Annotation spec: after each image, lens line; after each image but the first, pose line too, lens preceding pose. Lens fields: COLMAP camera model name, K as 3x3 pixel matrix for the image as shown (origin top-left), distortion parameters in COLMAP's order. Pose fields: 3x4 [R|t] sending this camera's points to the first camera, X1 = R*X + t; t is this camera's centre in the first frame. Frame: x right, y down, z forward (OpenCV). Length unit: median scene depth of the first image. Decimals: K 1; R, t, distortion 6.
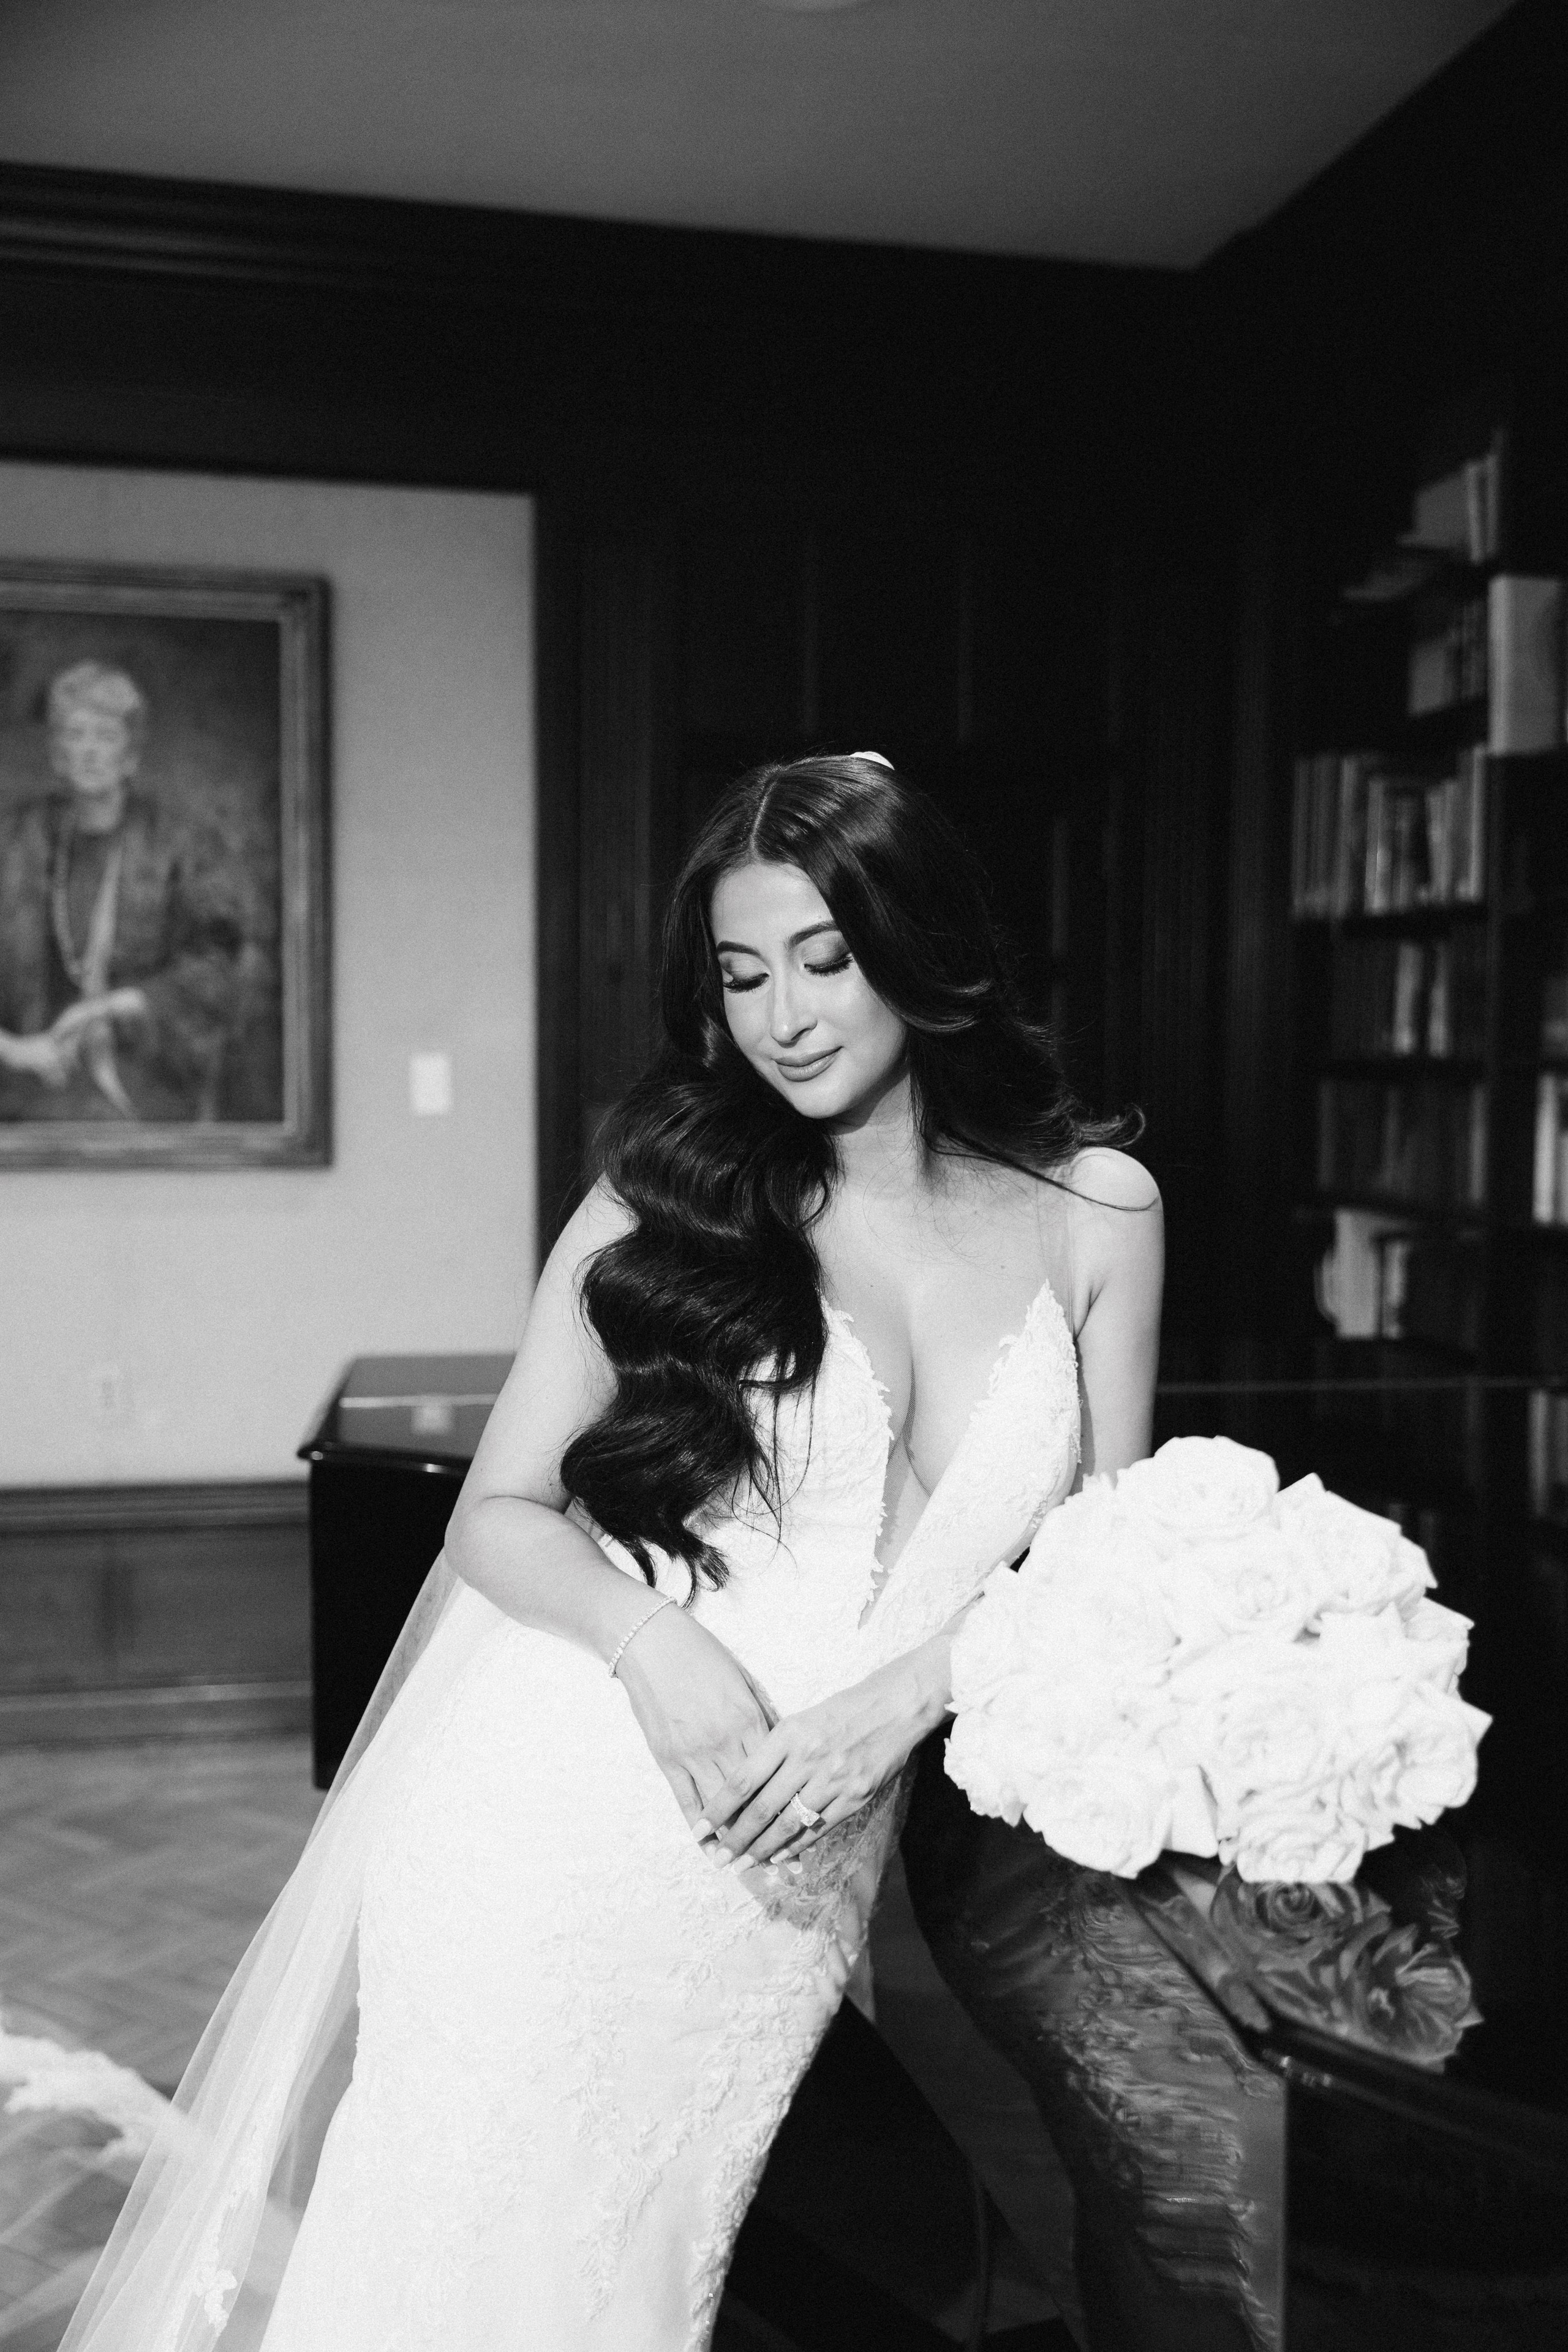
lens RADIAL K [[2287.0, 0, 781.0], [0, 2287.0, 1137.3], [0, 0, 1]] dist [0.095636, 0.000000]
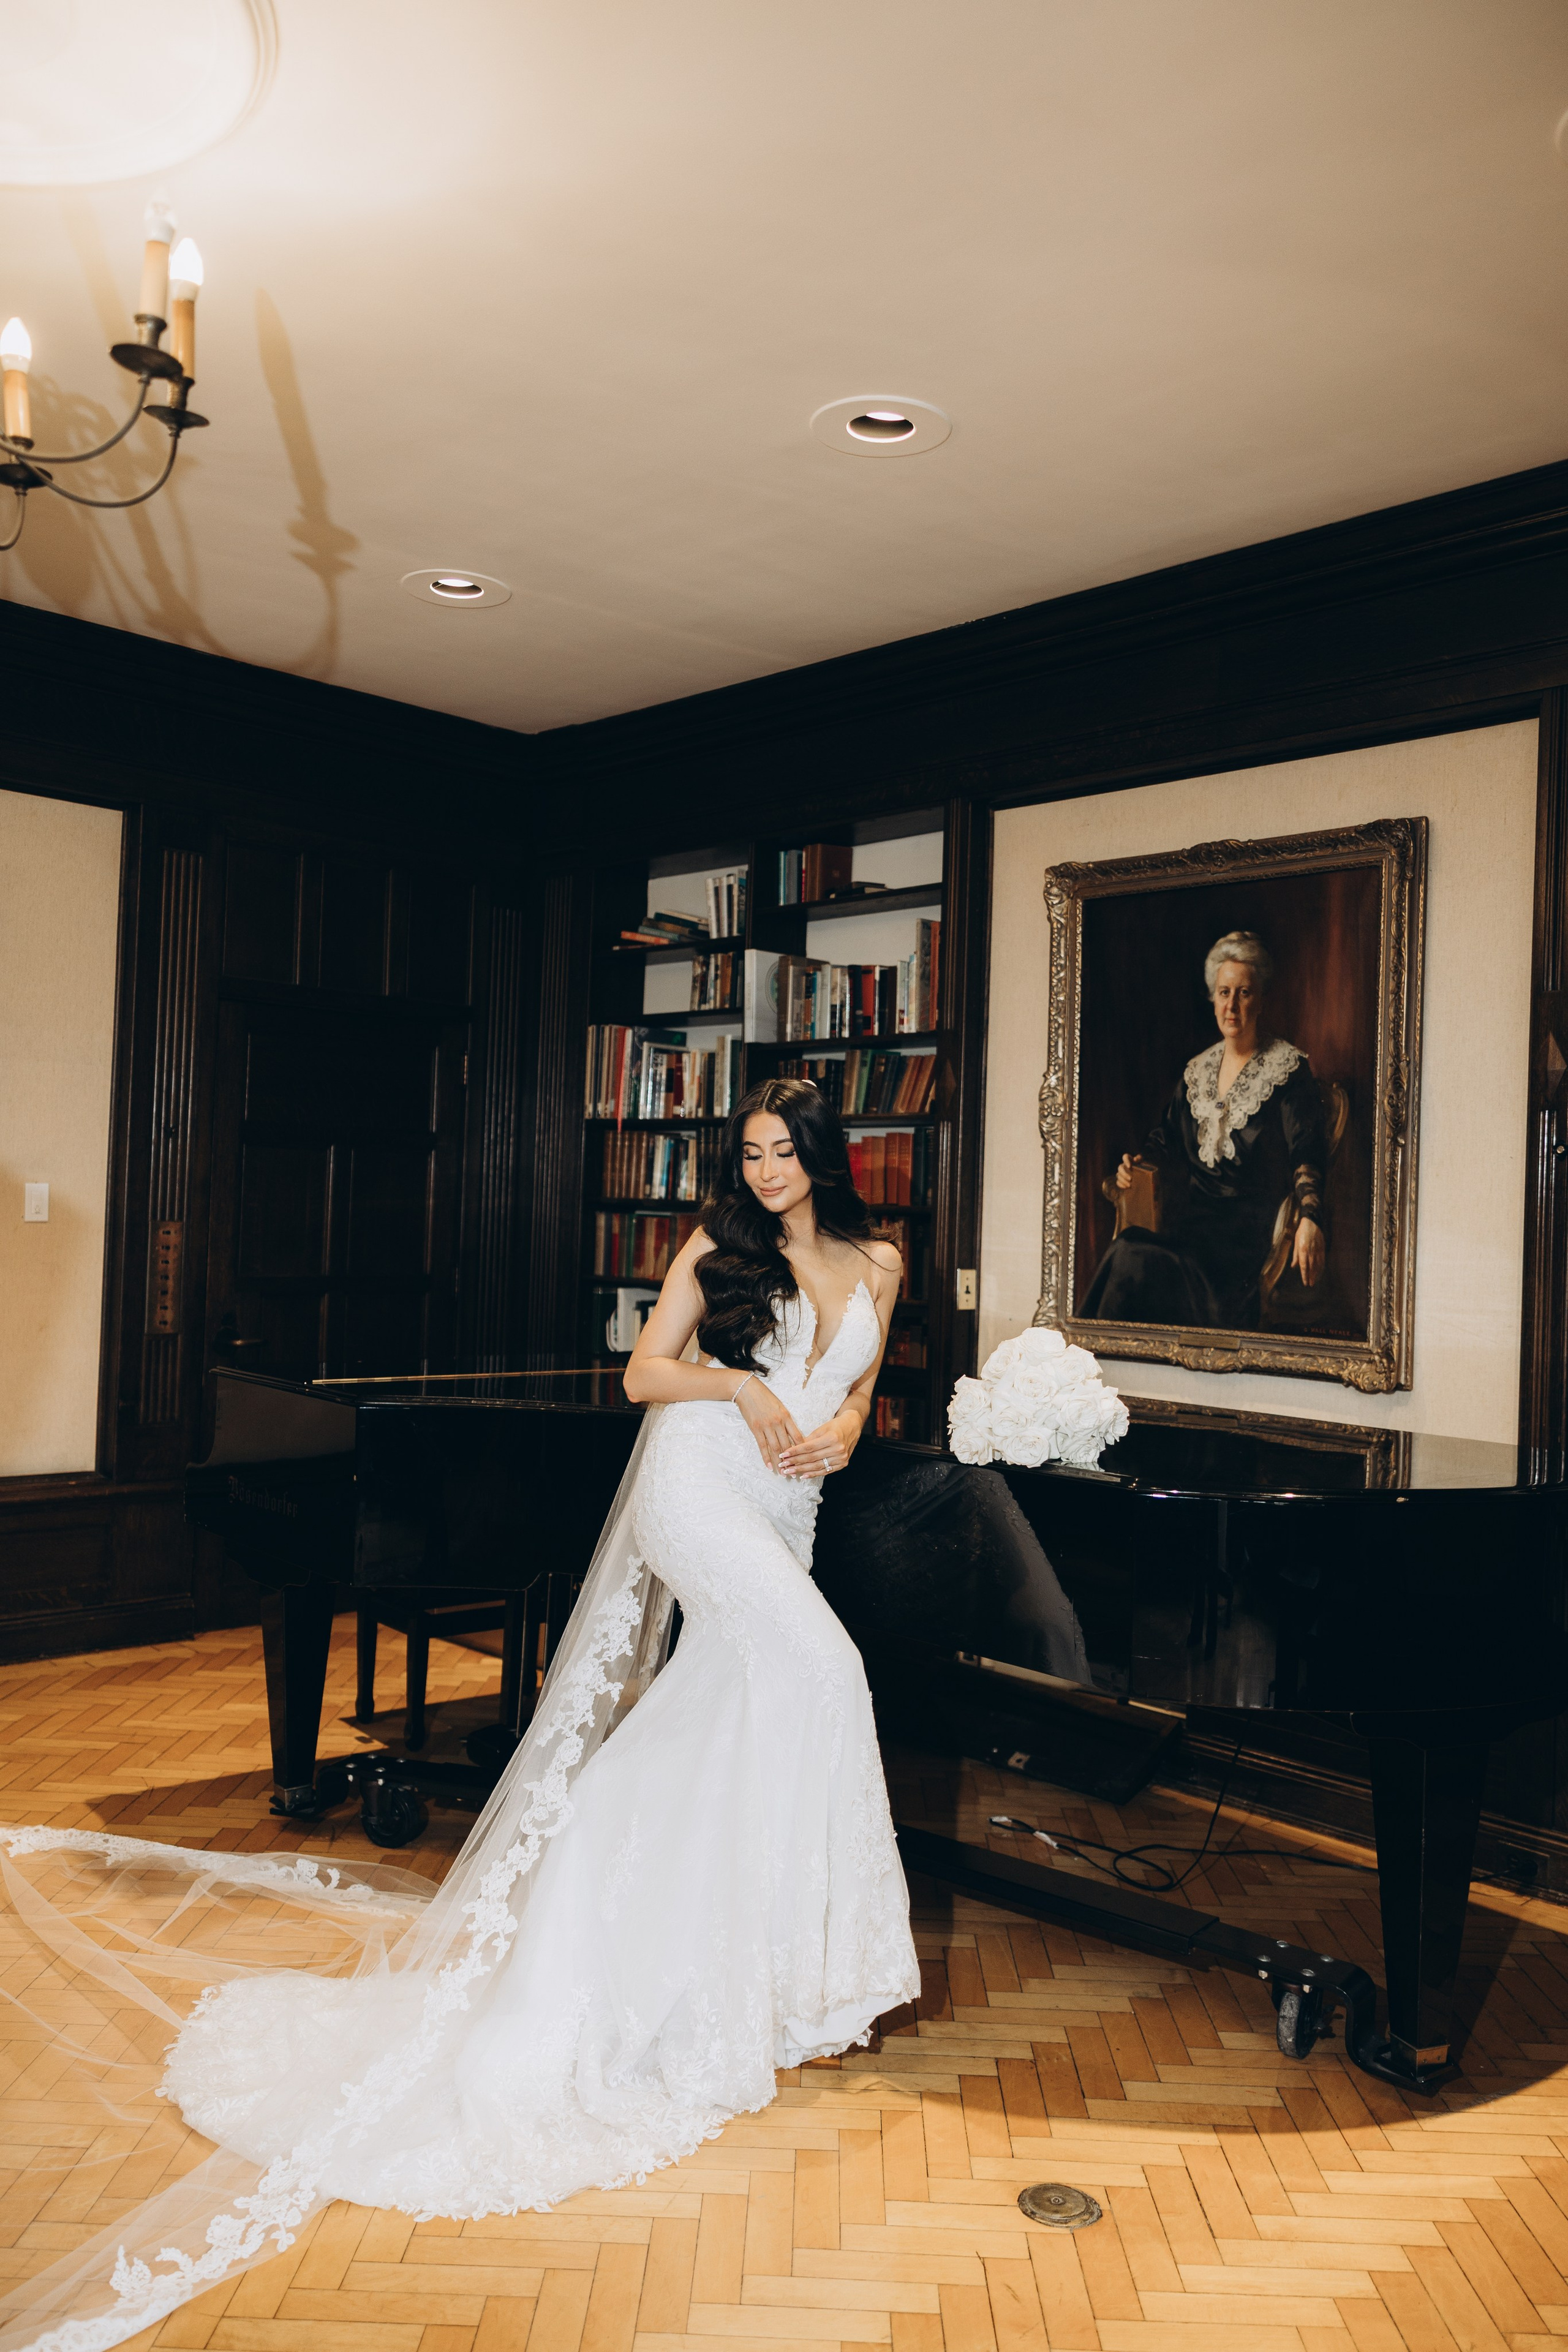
lens RADIAL K [[1854.0, 0, 783.4], [0, 1854.0, 1191.1], [0, 0, 1]] dist [0.007487, 0.029082]
pose [[0.846423, 0.023219, 0.532004, -0.401225], [-0.000673, 0.999095, -0.042534, 0.018065], [-0.532510, 0.035644, 0.845673, -0.245413]]
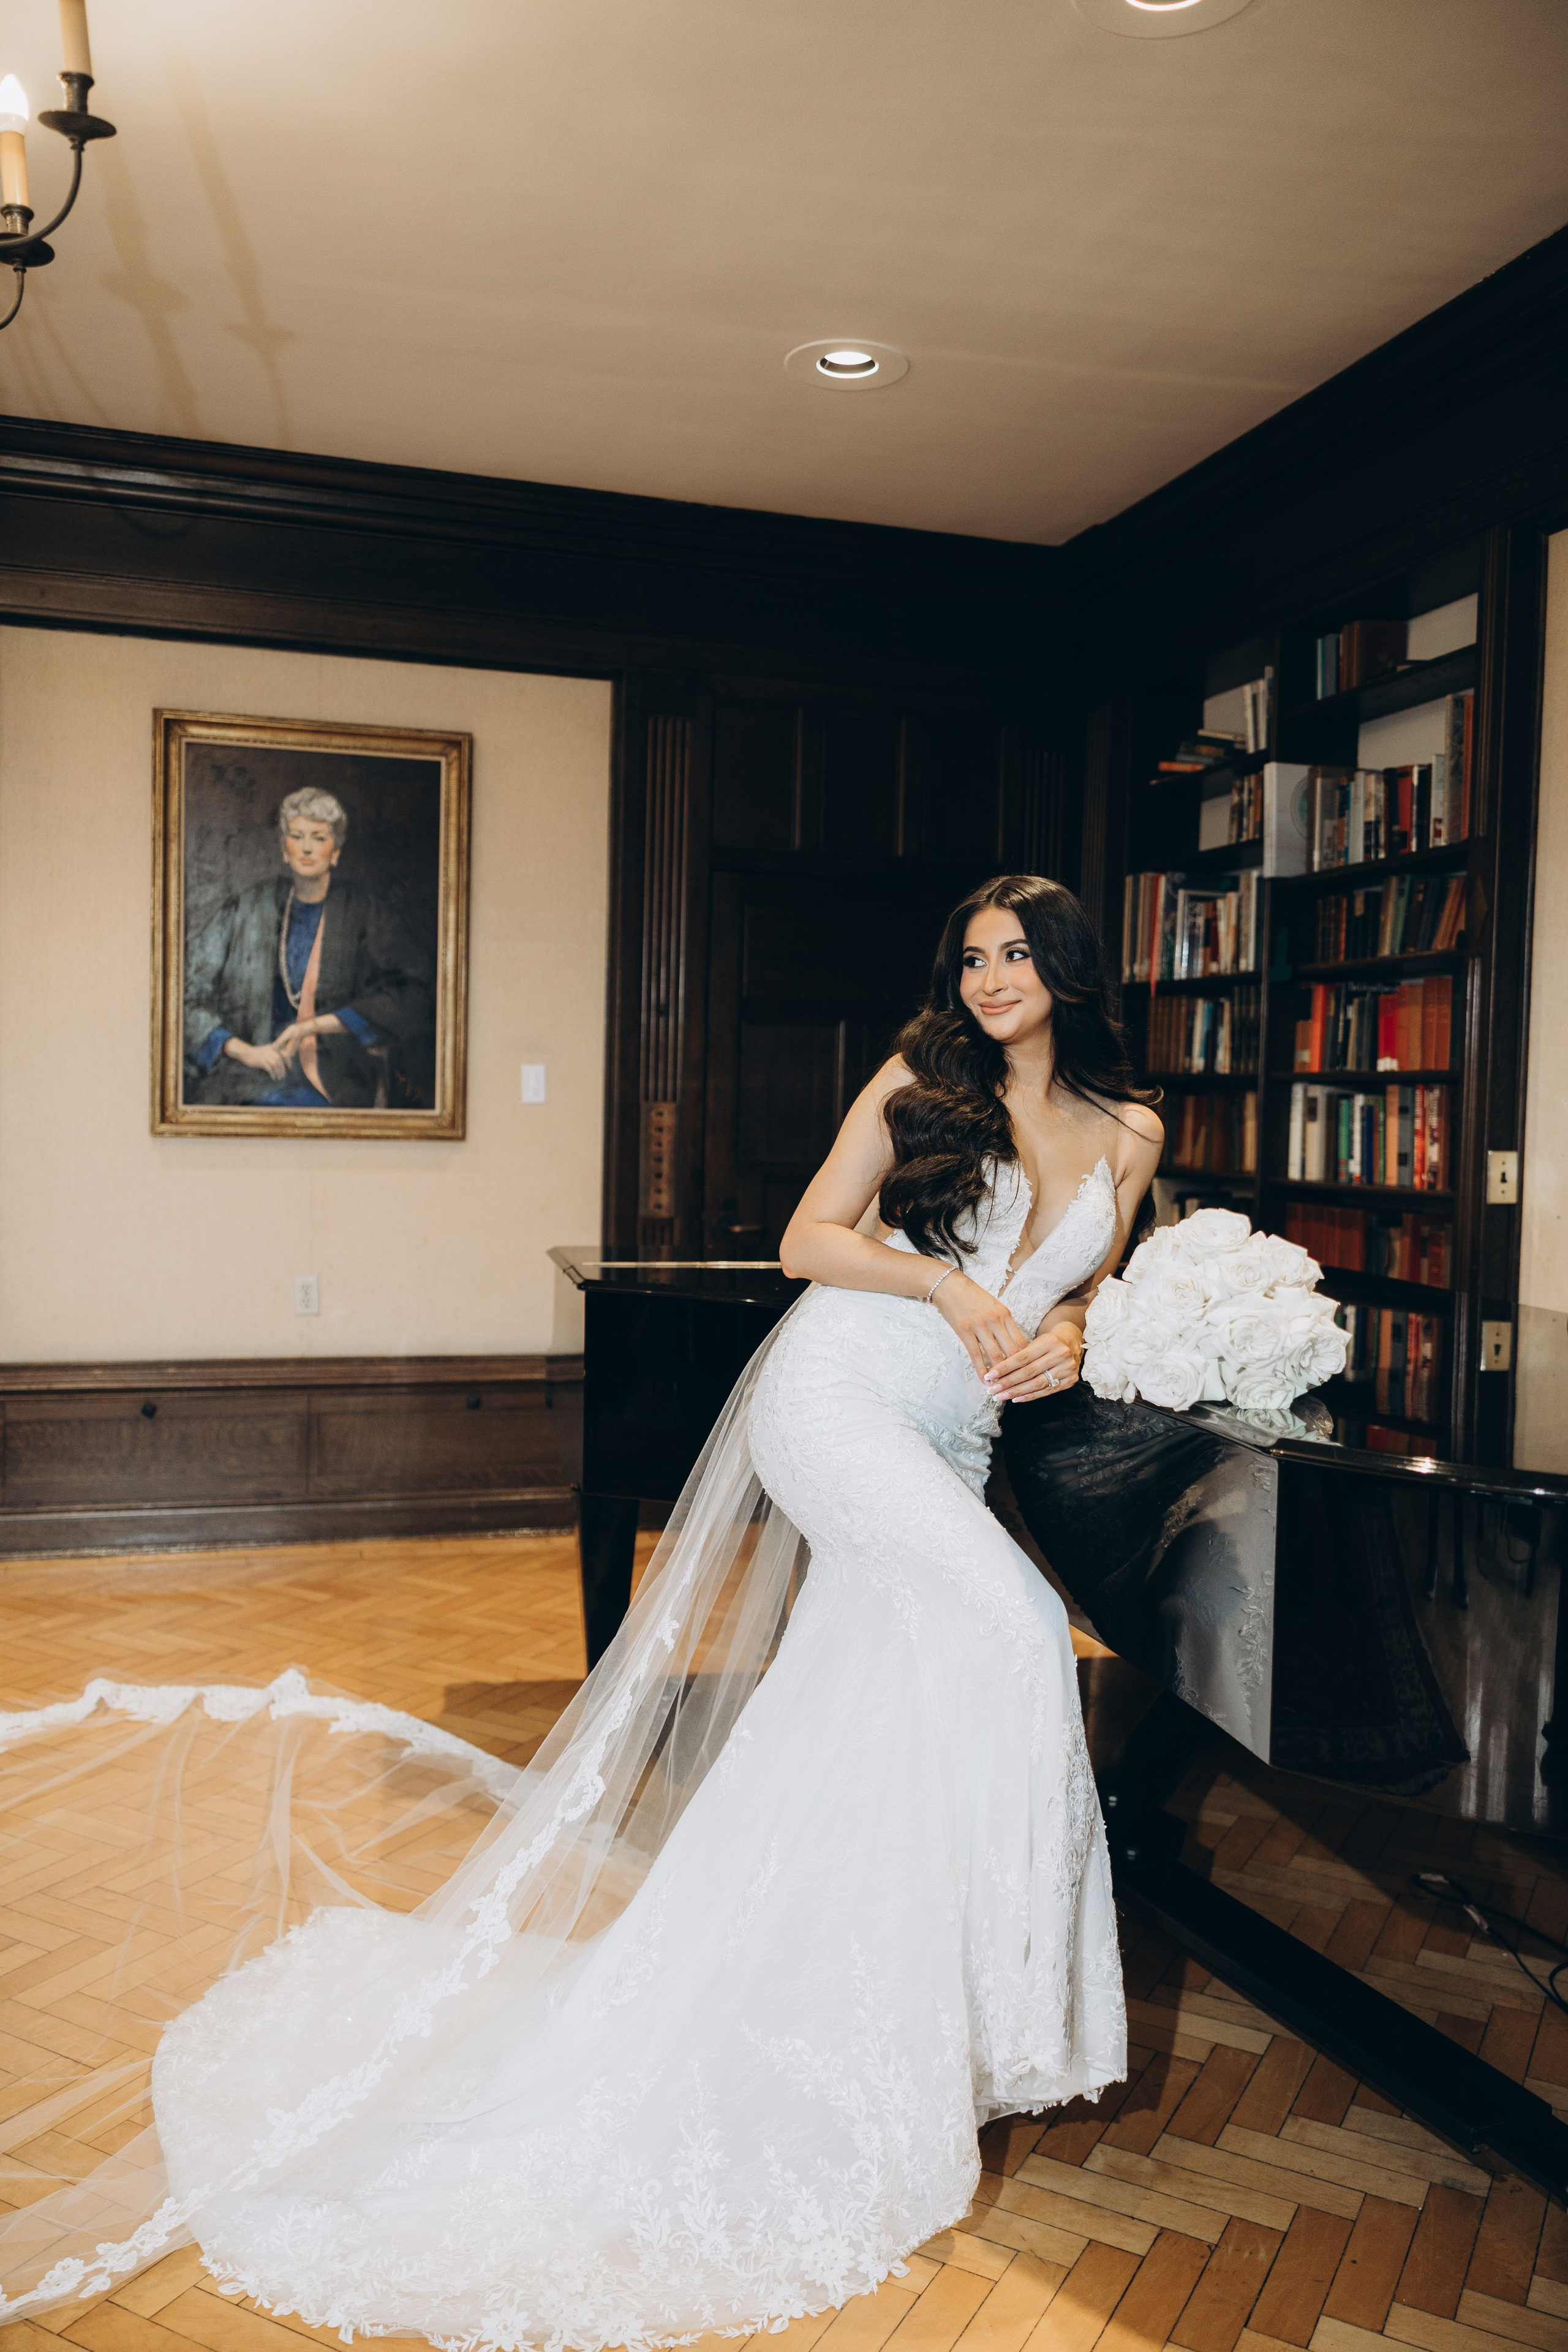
lens RADIAL K [[1854.0, 0, 771.0], [0, 1854.0, 1156.2], [0, 0, 1]] dist [0.007487, 0.029082]
pose [[0.996572, 0.014157, 0.081513, -0.102506], [-0.012982, 0.999804, -0.014925, 0.038673], [-0.081709, 0.013816, 0.996561, -0.173976]]
